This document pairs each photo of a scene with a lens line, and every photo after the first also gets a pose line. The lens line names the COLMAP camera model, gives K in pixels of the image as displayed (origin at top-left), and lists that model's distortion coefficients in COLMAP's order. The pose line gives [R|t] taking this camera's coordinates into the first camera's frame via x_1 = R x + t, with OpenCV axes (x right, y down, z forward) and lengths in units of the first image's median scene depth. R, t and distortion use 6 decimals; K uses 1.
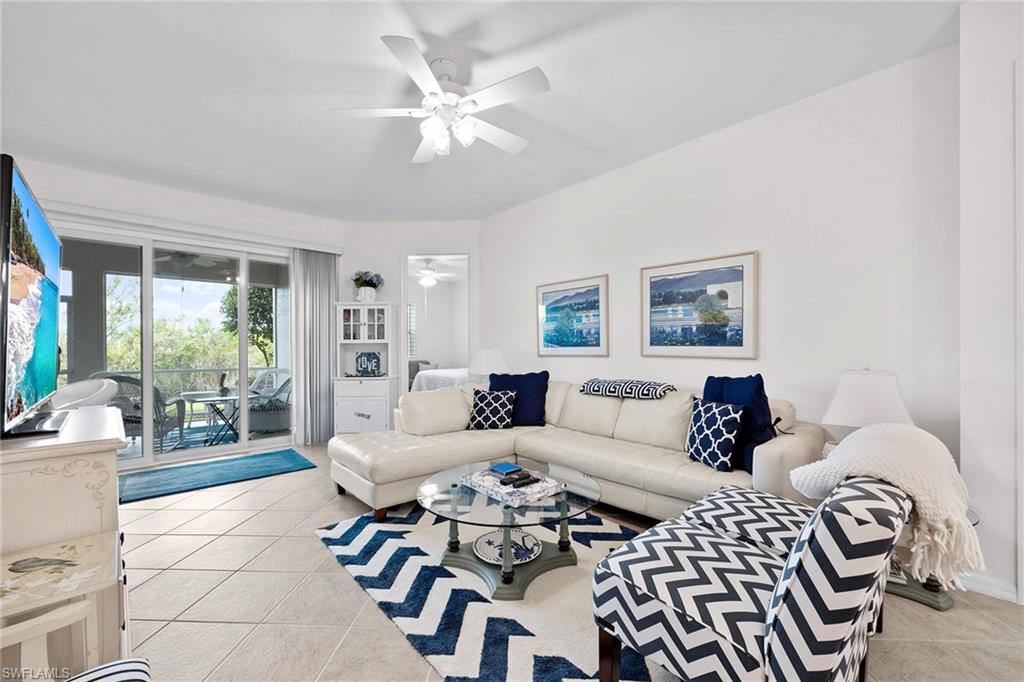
lens RADIAL K [[408.1, 0, 512.0], [0, 408.1, 341.0], [0, 0, 1]] dist [-0.000354, -0.000068]
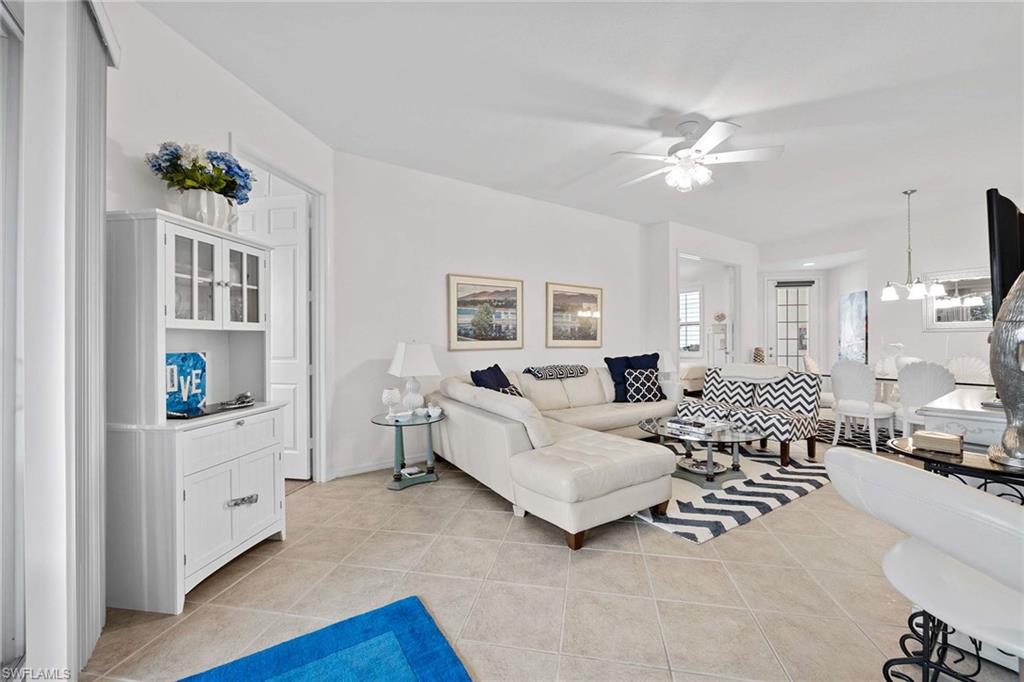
lens RADIAL K [[408.1, 0, 512.0], [0, 408.1, 341.0], [0, 0, 1]] dist [-0.000354, -0.000068]
pose [[0.144037, 0.003175, 0.989567, -0.925117], [-0.013848, 0.999903, -0.001192, 0.016401], [-0.989475, -0.013532, 0.144067, 0.823950]]
